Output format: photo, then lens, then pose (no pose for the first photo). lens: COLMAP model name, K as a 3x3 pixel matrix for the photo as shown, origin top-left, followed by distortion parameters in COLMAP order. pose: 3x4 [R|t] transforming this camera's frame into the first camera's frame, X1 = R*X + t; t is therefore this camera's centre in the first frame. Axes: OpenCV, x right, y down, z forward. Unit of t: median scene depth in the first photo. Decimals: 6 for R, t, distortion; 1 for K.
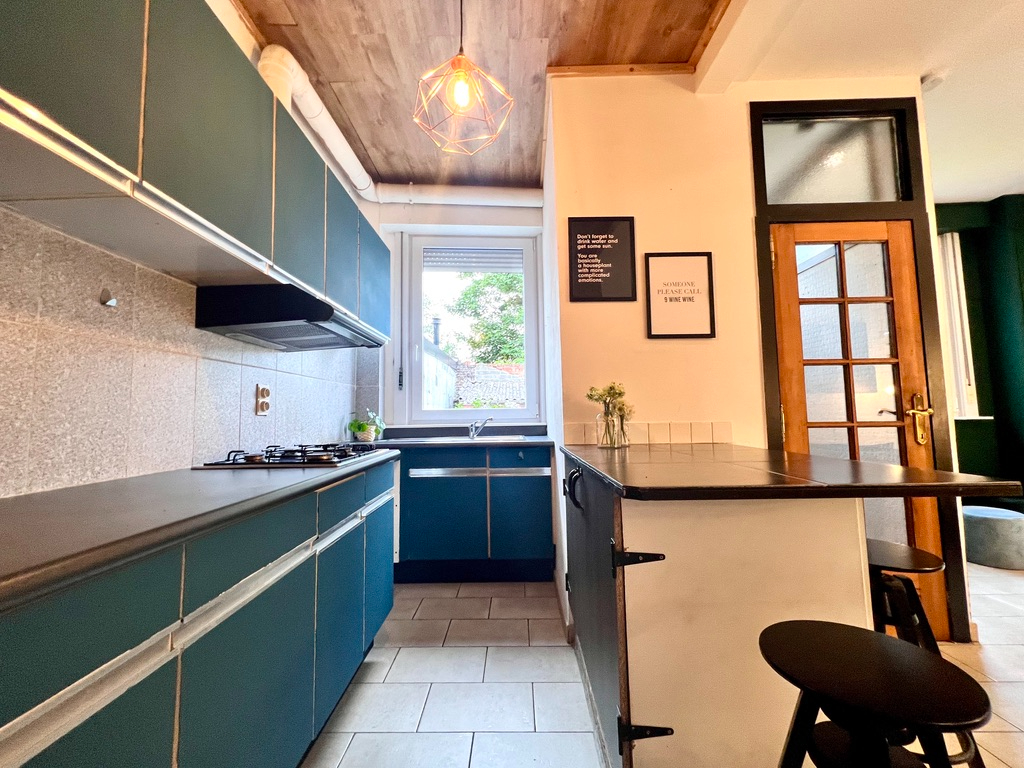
lens RADIAL K [[411.8, 0, 509.7], [0, 411.8, 381.6], [0, 0, 1]] dist [0.000337, -0.000006]
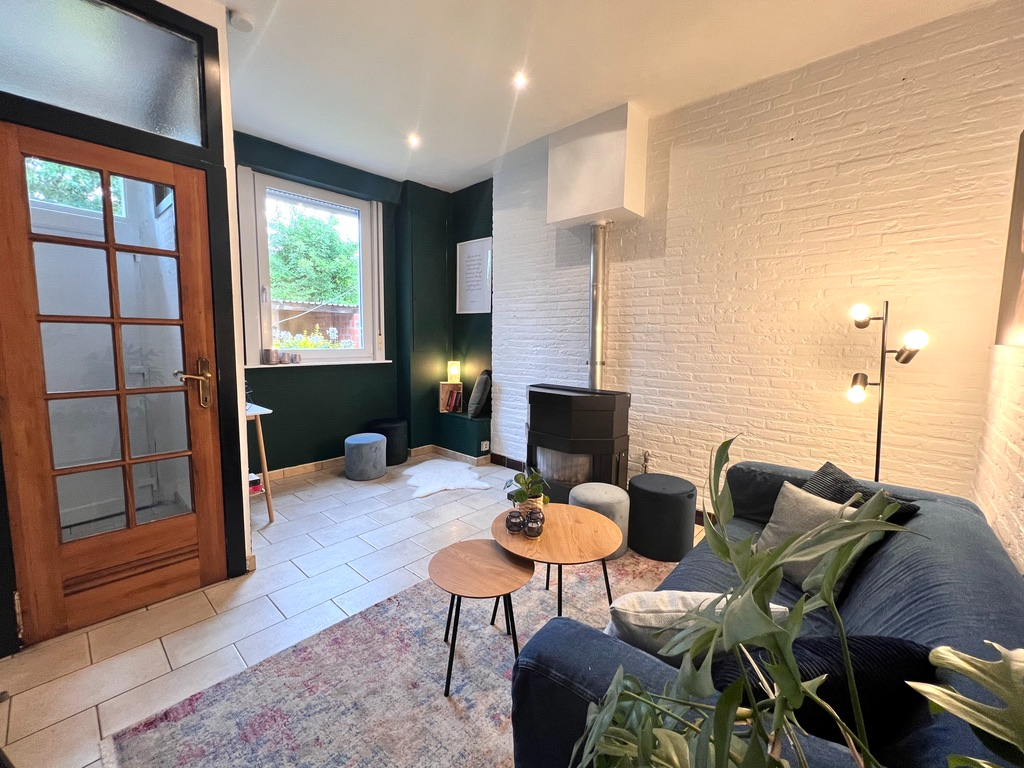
lens RADIAL K [[423.2, 0, 509.8], [0, 423.2, 381.6], [0, 0, 1]] dist [-0.000661, 0.000021]
pose [[0.659956, -0.055867, 0.749225, 0.686029], [-0.085356, 0.985199, 0.148649, -0.123436], [-0.746440, -0.162053, 0.645419, -0.209951]]
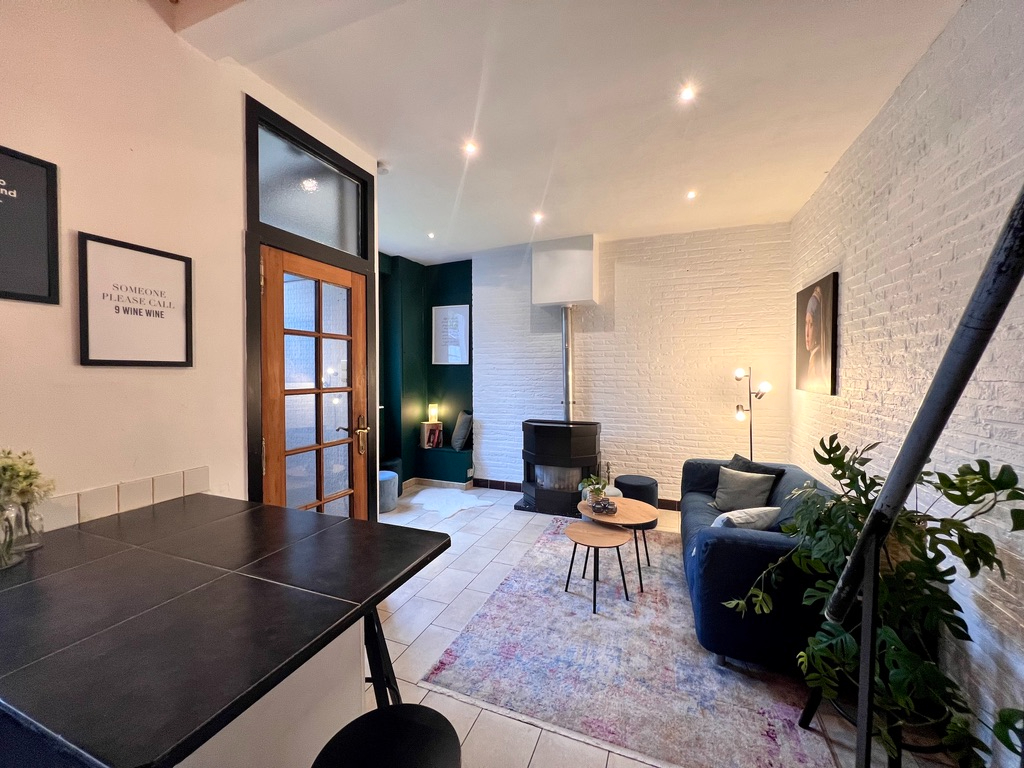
lens RADIAL K [[407.2, 0, 509.4], [0, 407.2, 381.6], [0, 0, 1]] dist [-0.000939, 0.000153]
pose [[0.357480, -0.010985, 0.933856, -0.027927], [-0.080901, 0.995808, 0.042683, -0.160072], [-0.930410, -0.090808, 0.355092, 0.125908]]
